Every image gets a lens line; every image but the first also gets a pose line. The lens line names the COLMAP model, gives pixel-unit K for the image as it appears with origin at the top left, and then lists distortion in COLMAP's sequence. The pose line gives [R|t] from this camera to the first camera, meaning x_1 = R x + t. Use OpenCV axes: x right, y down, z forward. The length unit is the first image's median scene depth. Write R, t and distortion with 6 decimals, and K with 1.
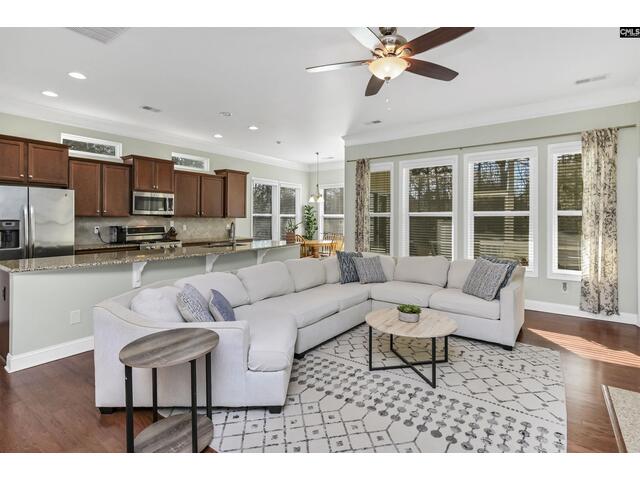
lens RADIAL K [[319.6, 0, 319.8], [0, 319.6, 218.3], [0, 0, 1]] dist [0.000524, -0.000238]
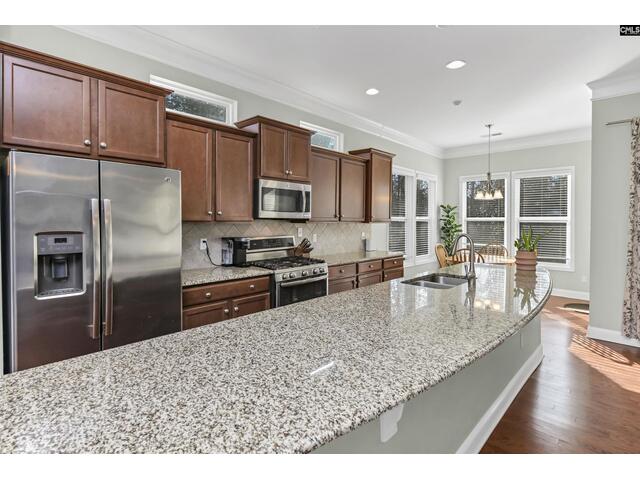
lens RADIAL K [[318.2, 0, 319.6], [0, 318.2, 226.4], [0, 0, 1]] dist [0.002564, 0.000084]
pose [[0.990825, 0.005378, -0.135048, -0.362314], [-0.002701, 0.999796, 0.019999, -0.008130], [0.135128, -0.019451, 0.990637, 0.397999]]
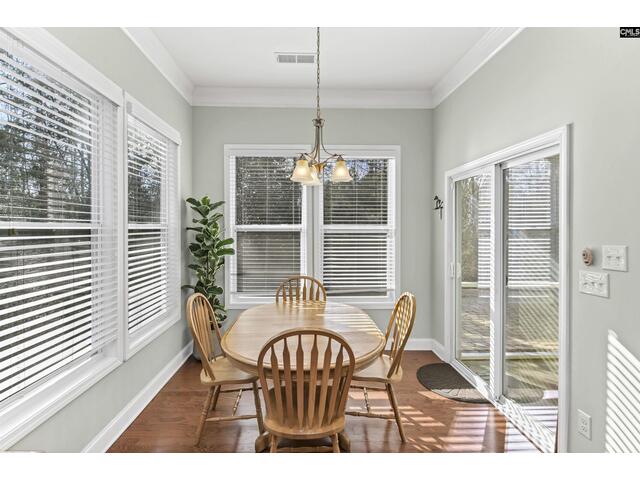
lens RADIAL K [[313.7, 0, 318.8], [0, 313.7, 231.7], [0, 0, 1]] dist [0.000840, -0.000037]
pose [[0.779114, -0.006282, 0.626850, -0.242973], [-0.000753, 0.999940, 0.010957, -0.011942], [-0.626881, -0.009009, 0.779063, 1.060848]]
